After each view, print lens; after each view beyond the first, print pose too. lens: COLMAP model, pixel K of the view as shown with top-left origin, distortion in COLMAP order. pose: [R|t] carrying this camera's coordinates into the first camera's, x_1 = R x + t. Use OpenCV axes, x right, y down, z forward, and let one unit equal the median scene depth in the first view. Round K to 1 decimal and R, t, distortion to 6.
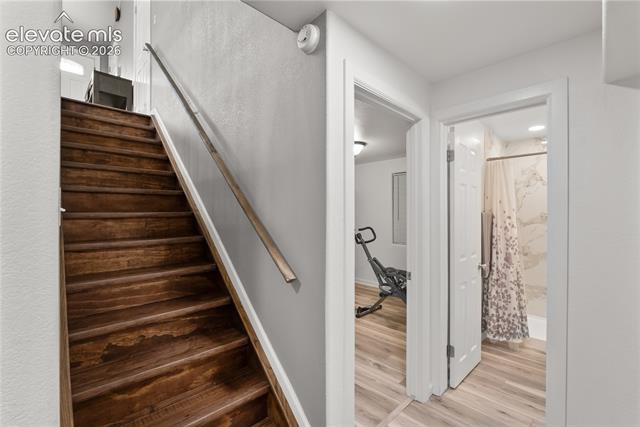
lens RADIAL K [[284.0, 0, 319.9], [0, 284.0, 214.5], [0, 0, 1]] dist [-0.000573, -0.001207]
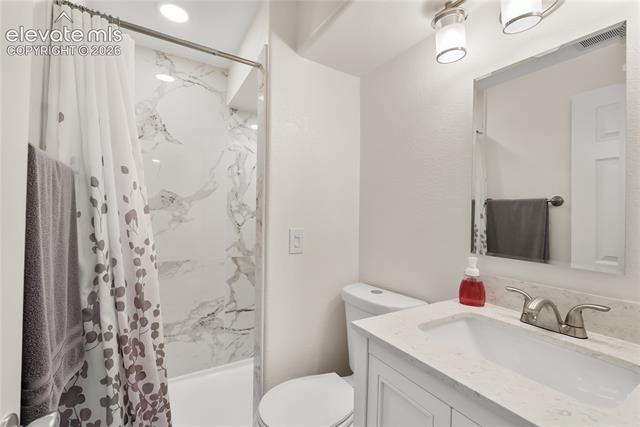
lens RADIAL K [[284.0, 0, 321.3], [0, 284.0, 213.2], [0, 0, 1]] dist [-0.000573, -0.001207]
pose [[0.185221, 0.011094, 0.982634, 0.577216], [-0.019000, 0.999790, -0.007706, 0.068434], [-0.982513, -0.017243, 0.185393, 1.147720]]
